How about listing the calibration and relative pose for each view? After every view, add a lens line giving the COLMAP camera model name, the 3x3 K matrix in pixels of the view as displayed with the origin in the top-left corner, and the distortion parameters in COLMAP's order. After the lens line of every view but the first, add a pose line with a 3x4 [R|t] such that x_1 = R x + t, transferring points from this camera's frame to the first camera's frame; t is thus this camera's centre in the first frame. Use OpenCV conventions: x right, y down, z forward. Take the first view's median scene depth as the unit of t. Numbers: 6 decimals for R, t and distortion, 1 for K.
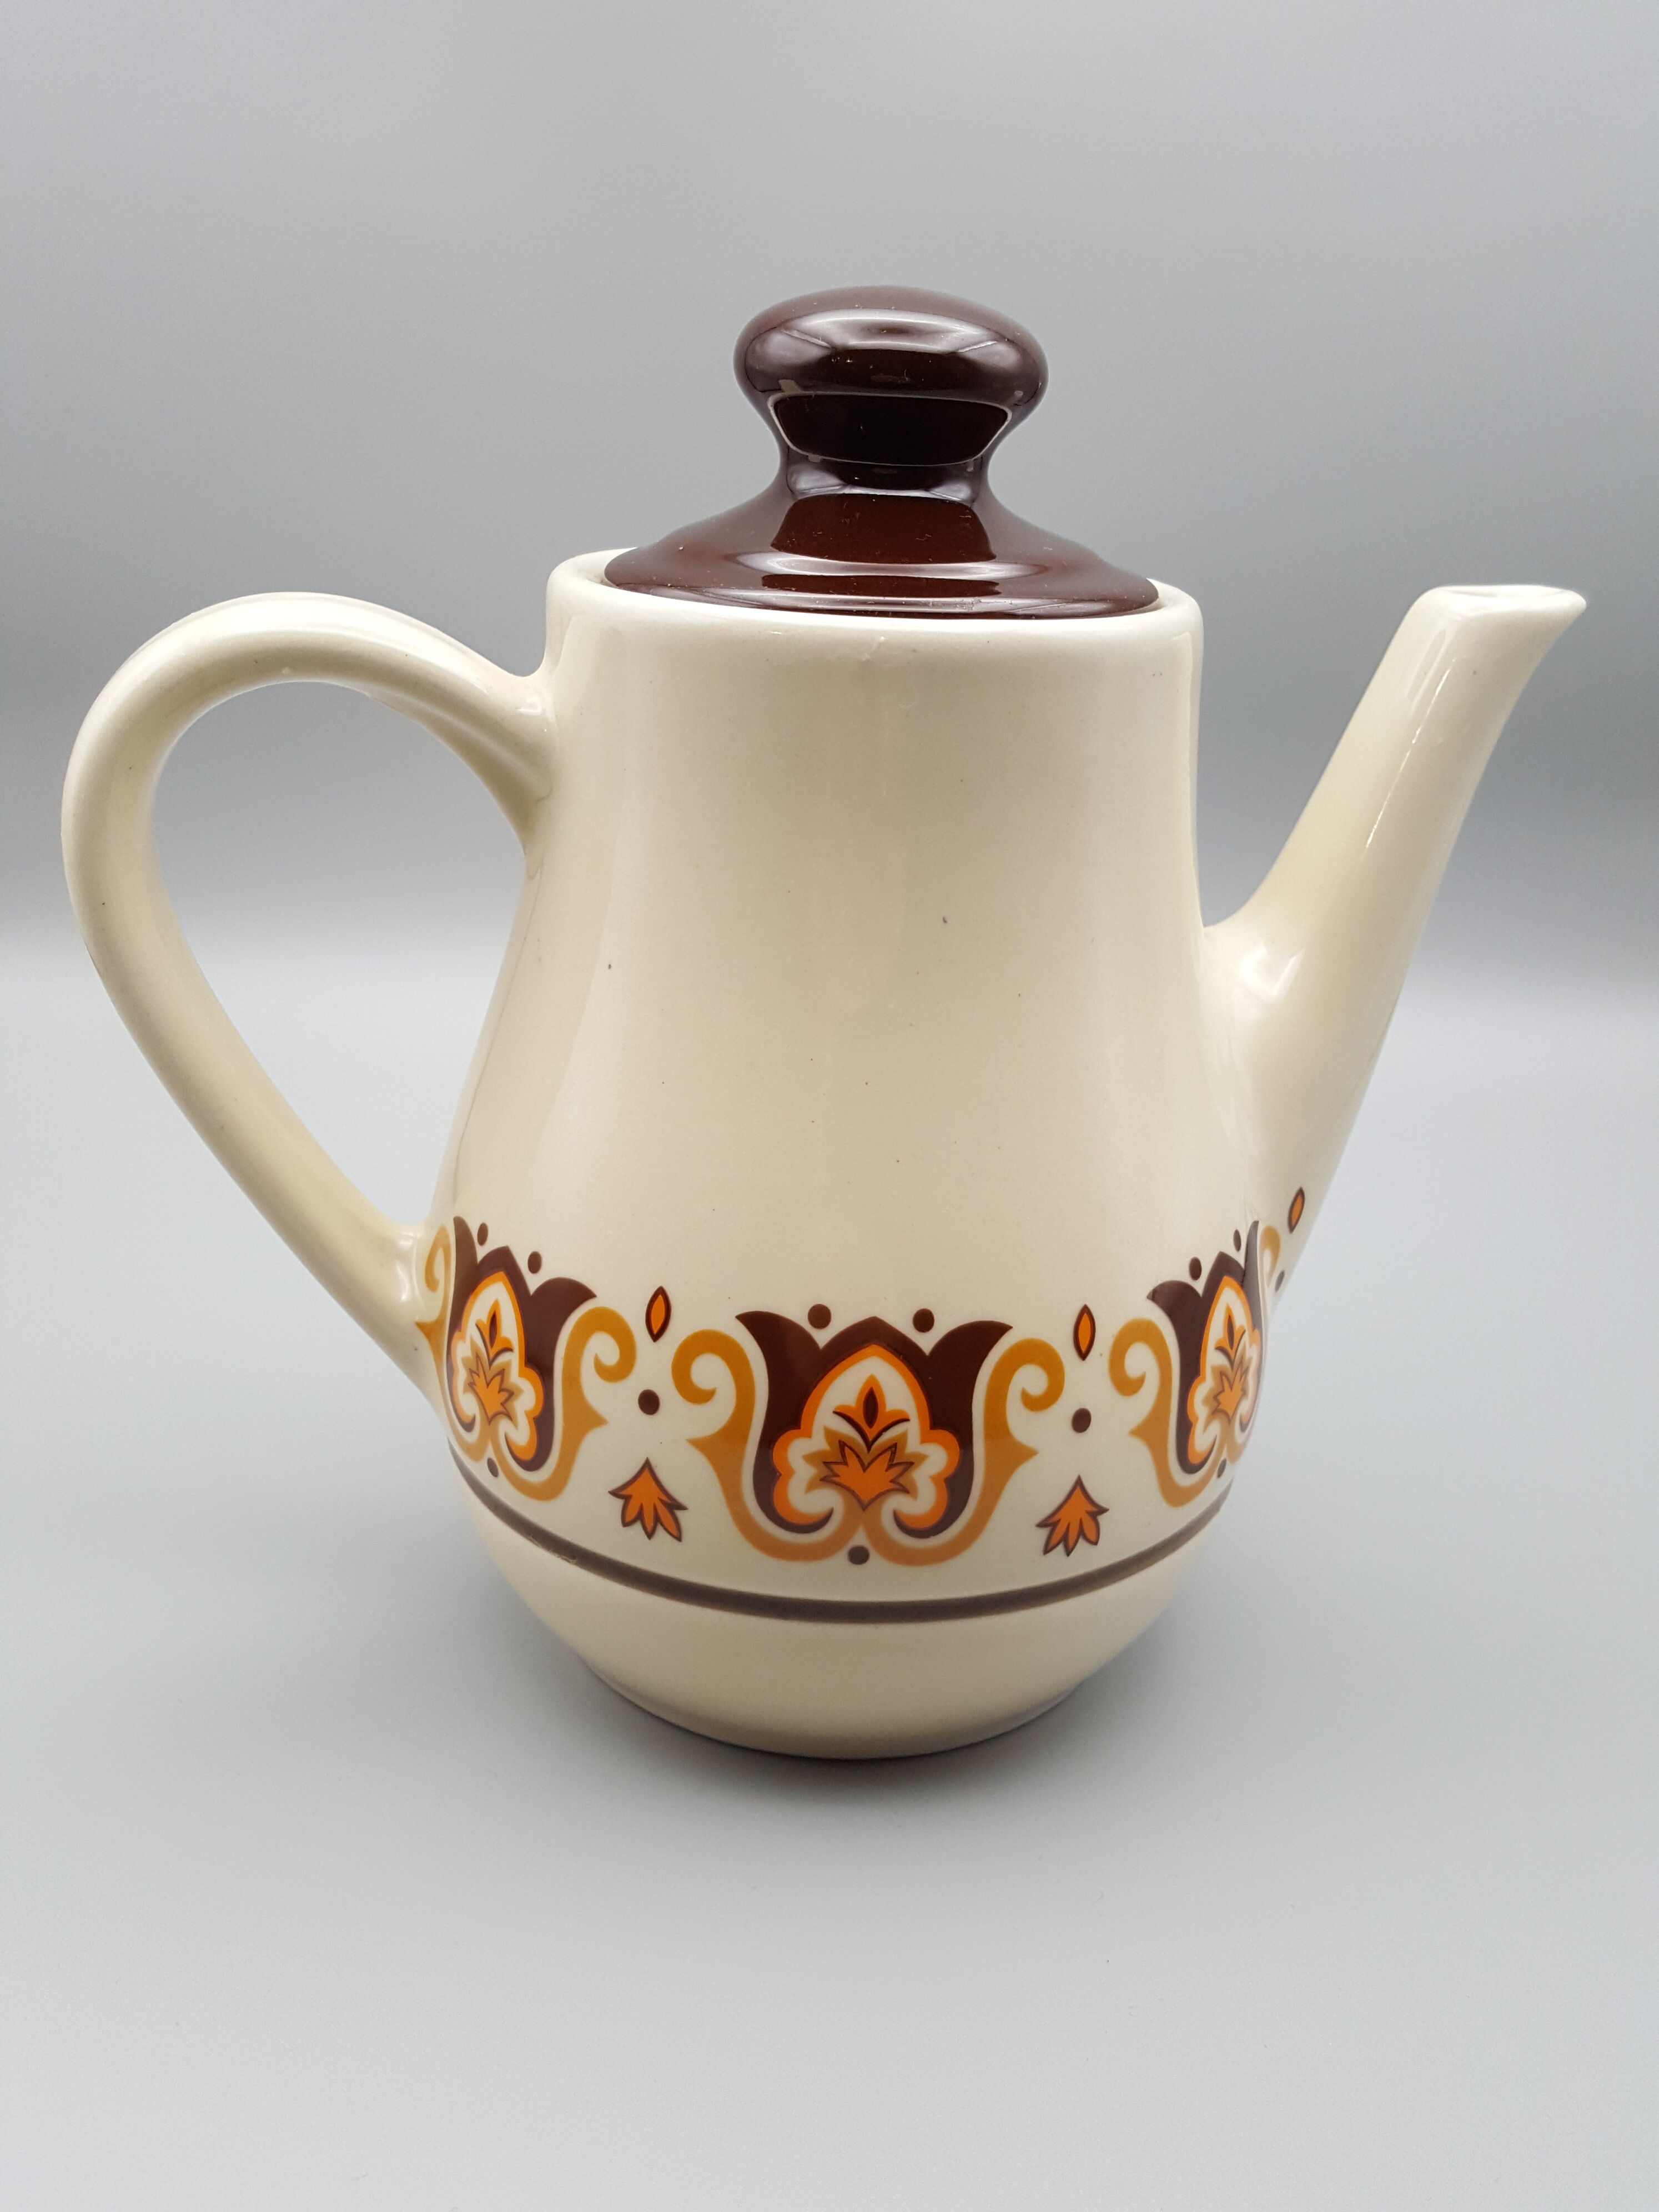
lens RADIAL K [[2312.2, 0, 836.7], [0, 2312.2, 1071.1], [0, 0, 1]] dist [0.136003, -0.000701]
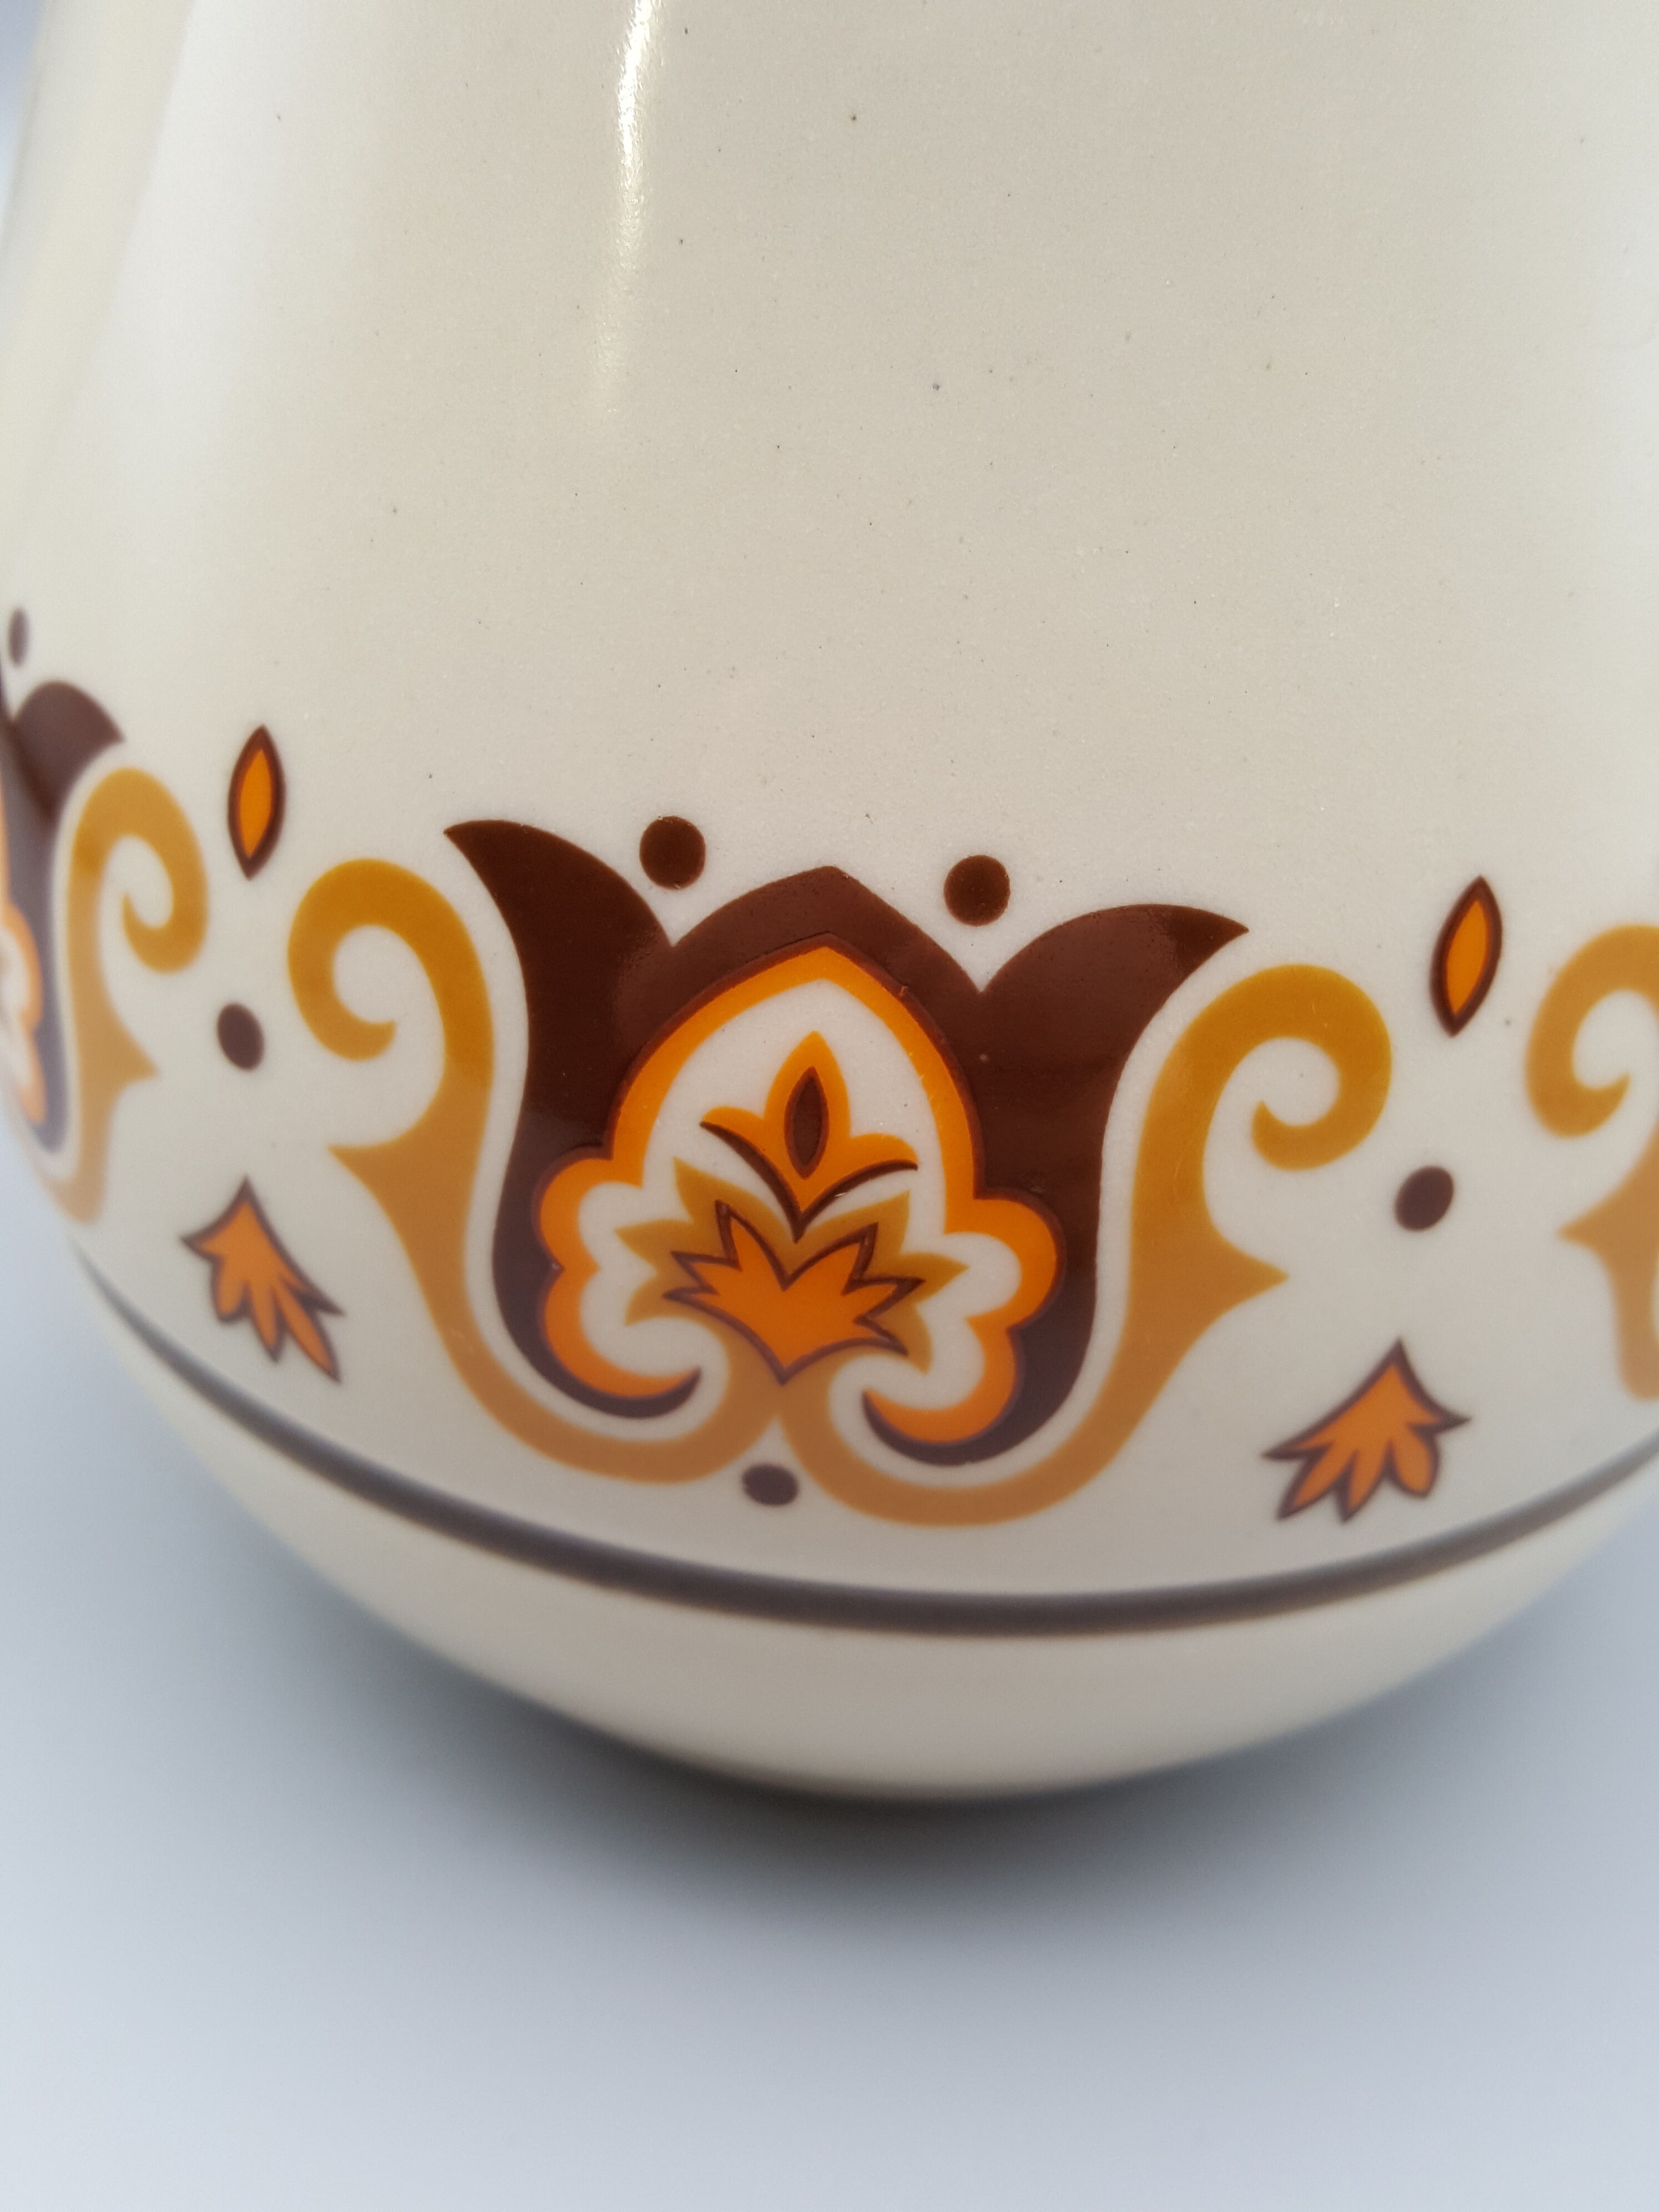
lens RADIAL K [[2312.2, 0, 836.7], [0, 2312.2, 1071.1], [0, 0, 1]] dist [0.136003, -0.000701]
pose [[0.985227, 0.097263, -0.140956, 0.066645], [-0.061231, 0.968726, 0.240459, 0.053162], [0.159936, -0.228276, 0.960370, 0.661644]]
